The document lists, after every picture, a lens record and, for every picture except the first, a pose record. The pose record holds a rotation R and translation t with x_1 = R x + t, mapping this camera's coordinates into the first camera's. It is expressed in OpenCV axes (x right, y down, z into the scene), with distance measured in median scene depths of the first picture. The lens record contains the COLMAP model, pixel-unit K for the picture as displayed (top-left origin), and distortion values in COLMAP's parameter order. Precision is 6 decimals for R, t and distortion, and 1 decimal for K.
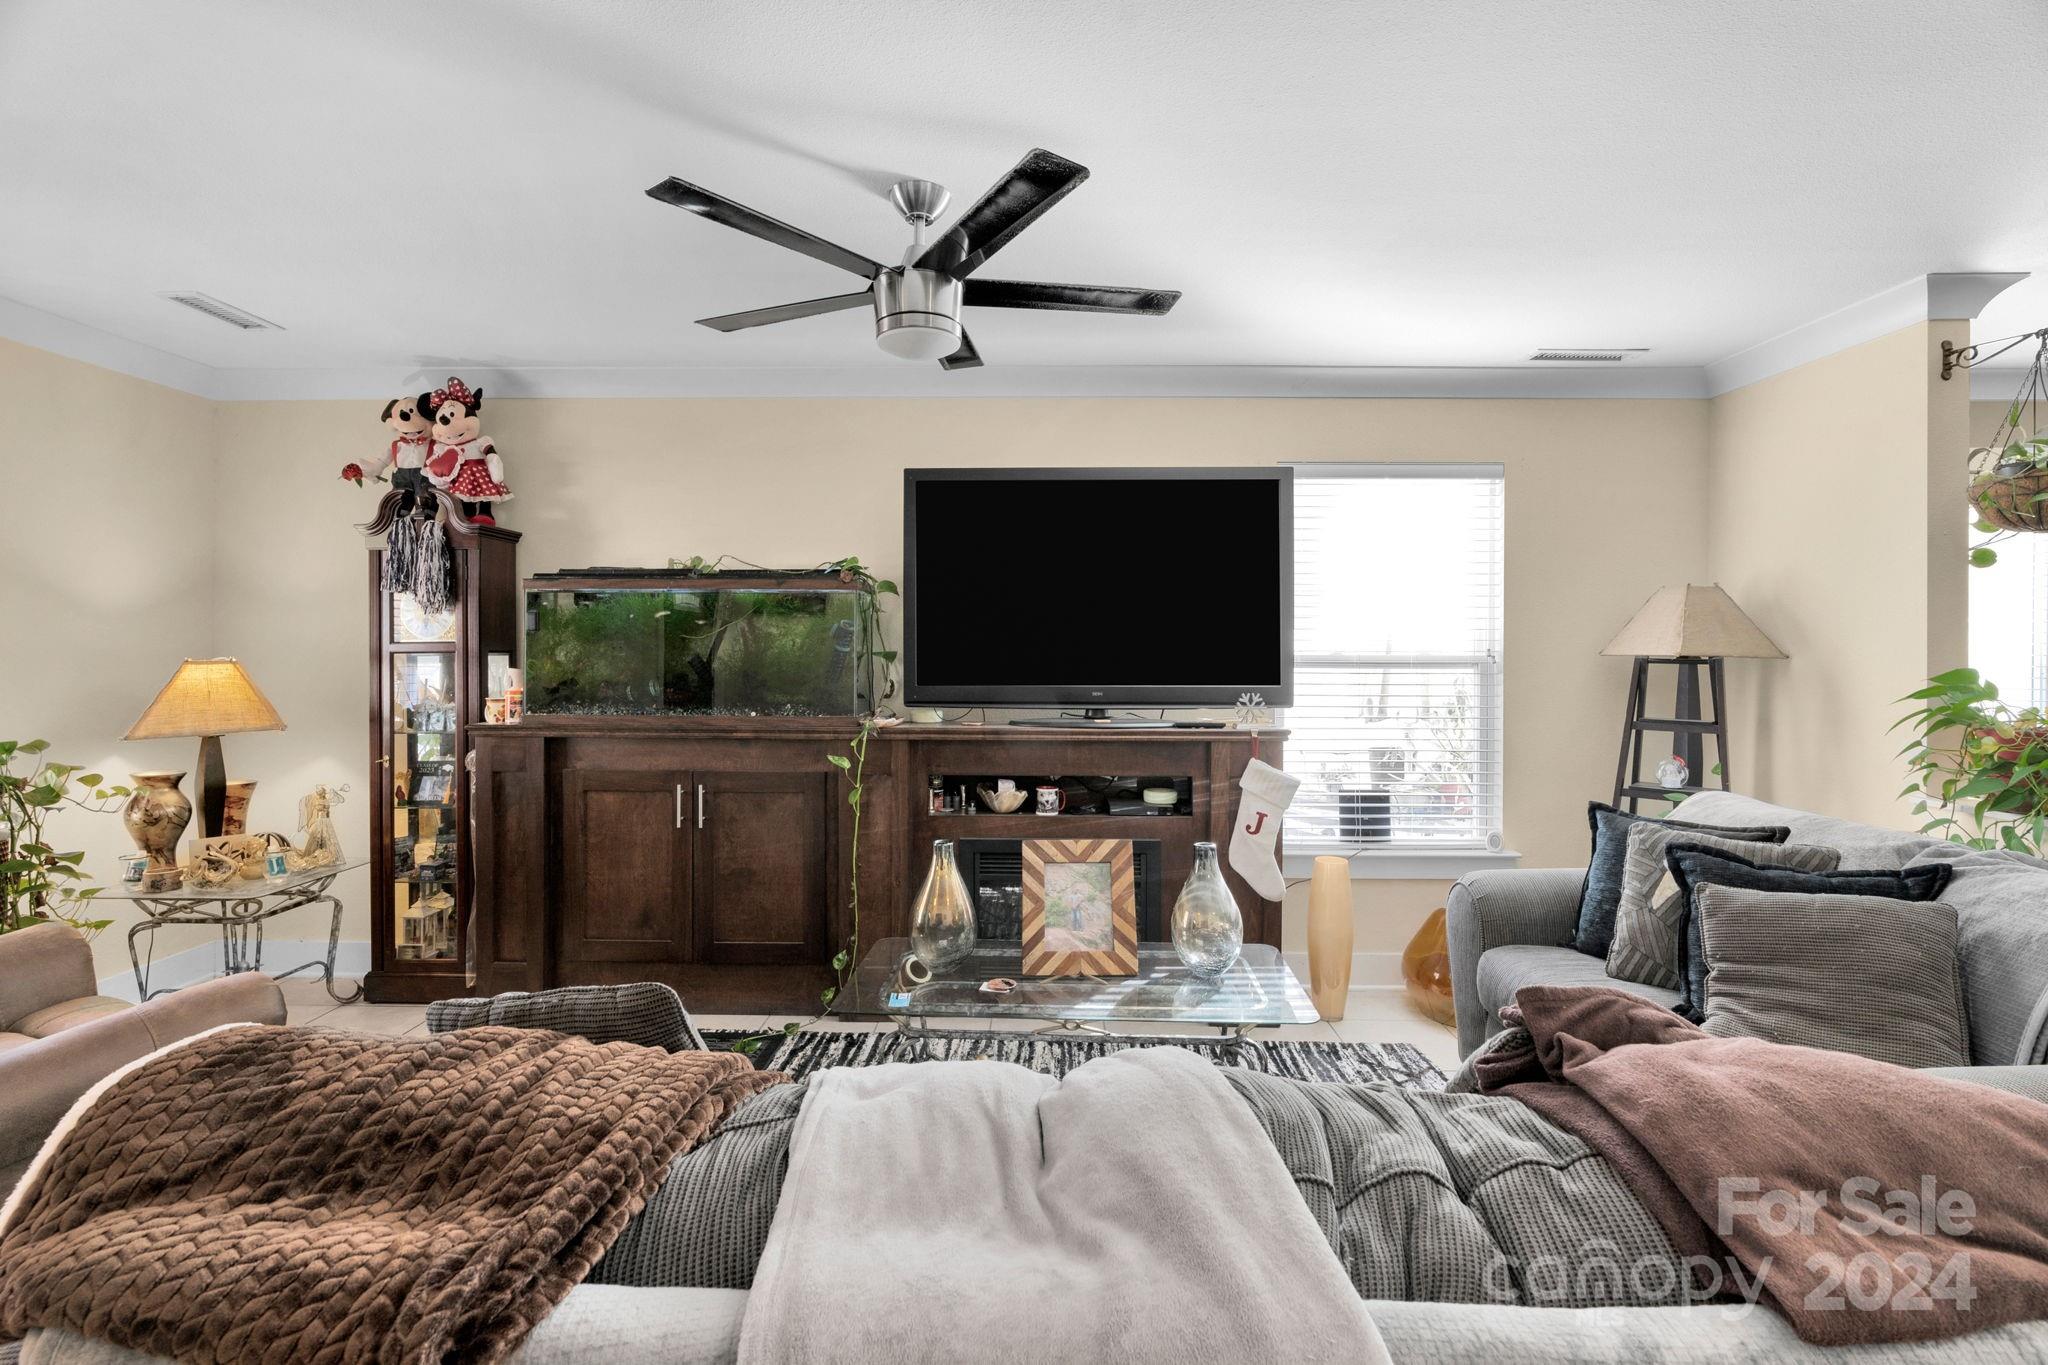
lens RADIAL K [[928.8, 0, 1083.4], [0, 928.8, 649.3], [0, 0, 1]] dist [-0.004377, 0.000081]
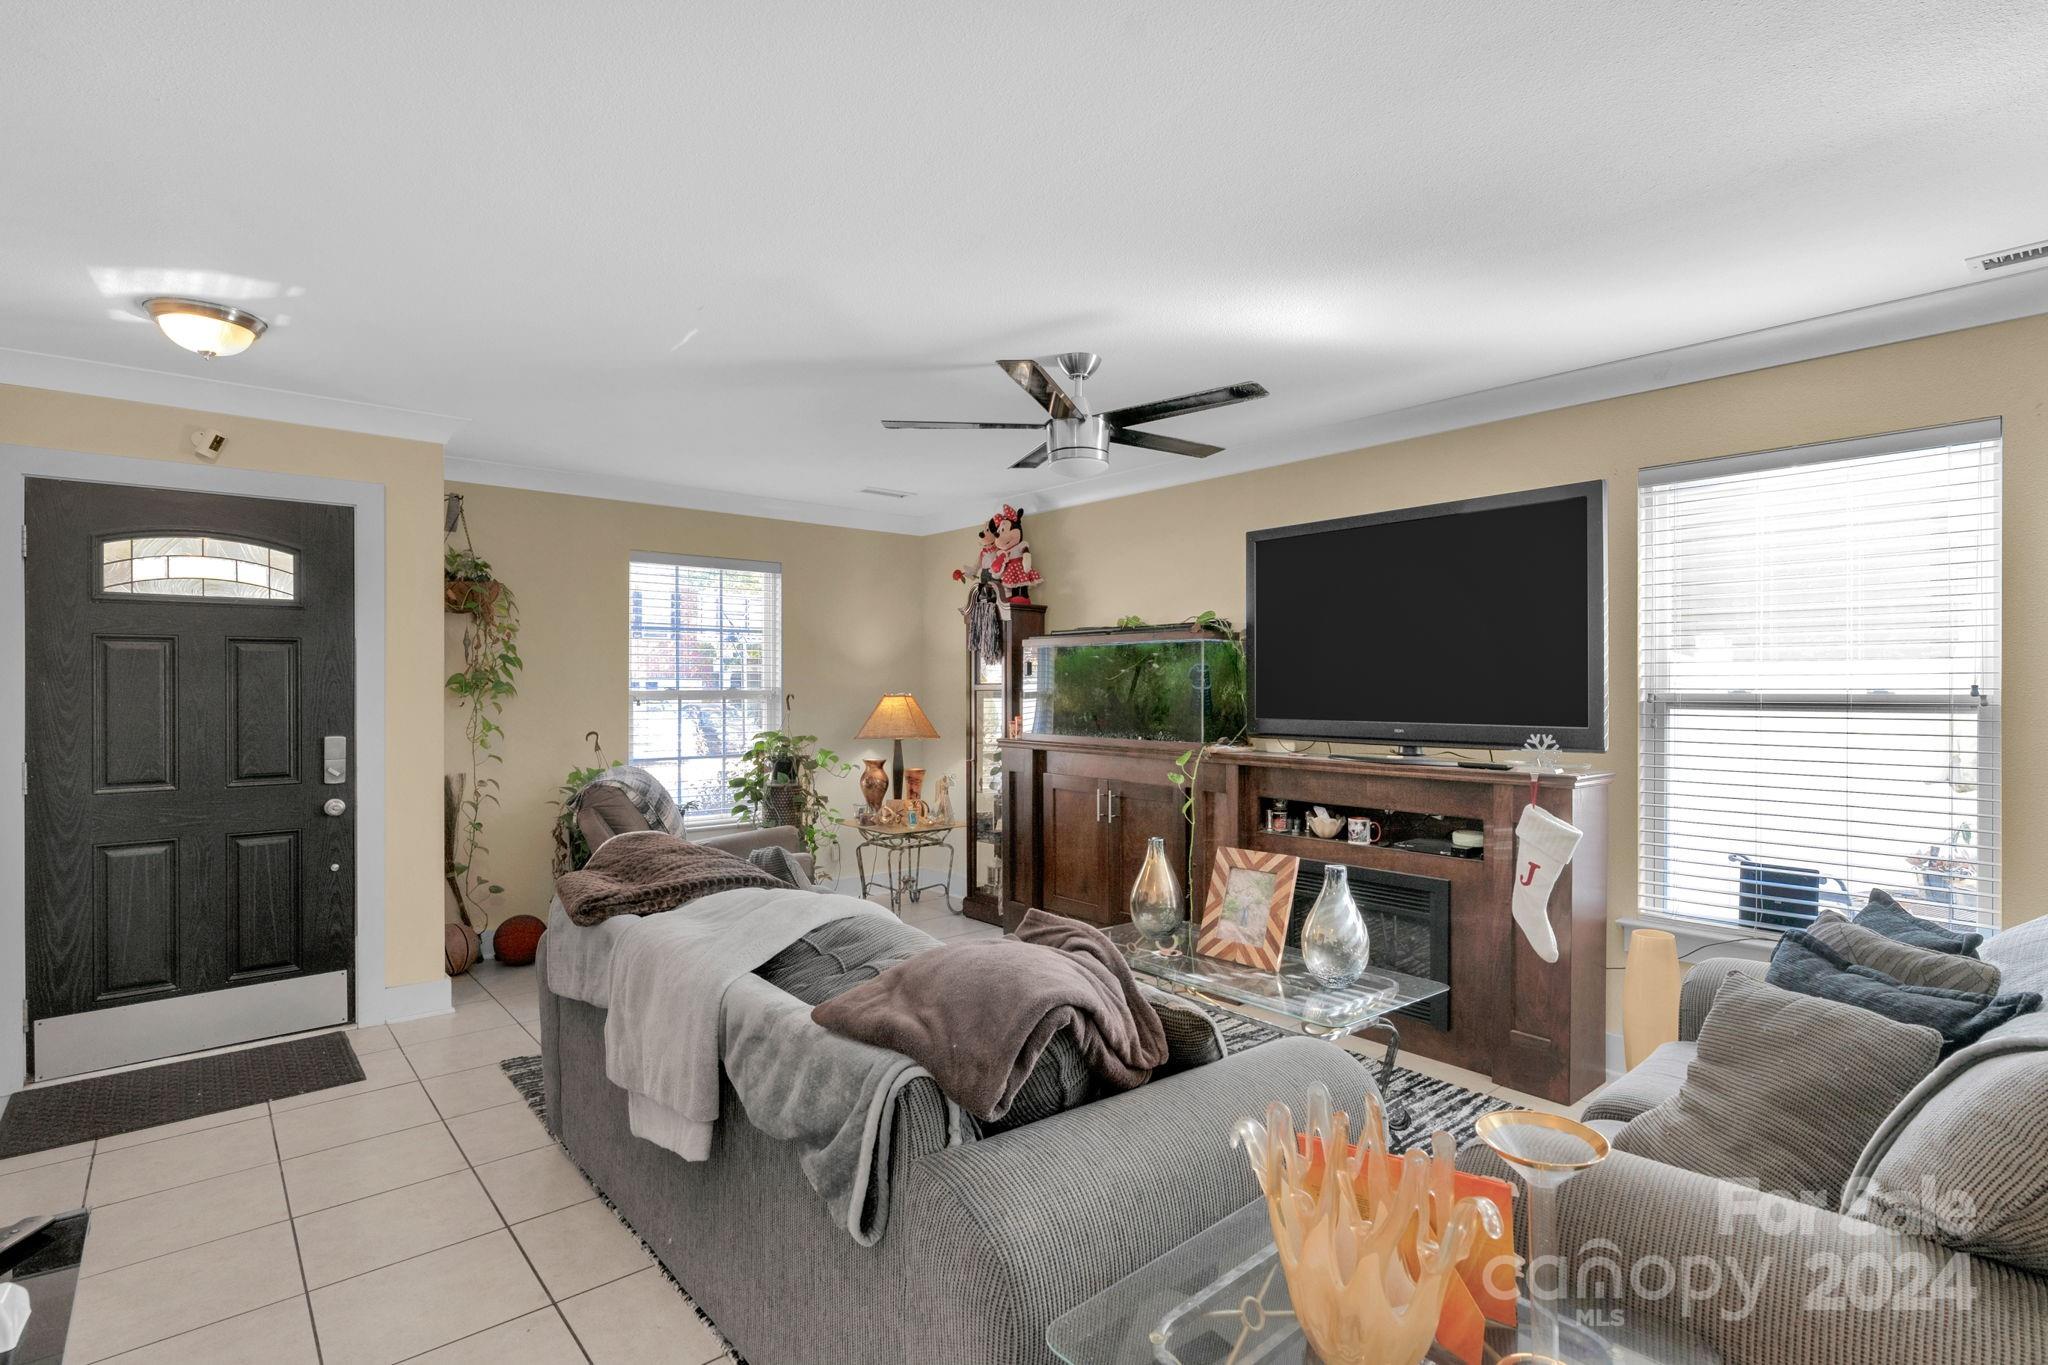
lens RADIAL K [[963.8, 0, 1019.9], [0, 963.8, 685.3], [0, 0, 1]] dist [-0.008673, 0.000393]
pose [[0.672933, -0.003470, -0.739695, 0.514437], [0.000465, 0.999991, -0.004268, 0.002179], [0.739703, 0.002529, 0.672928, -0.021171]]
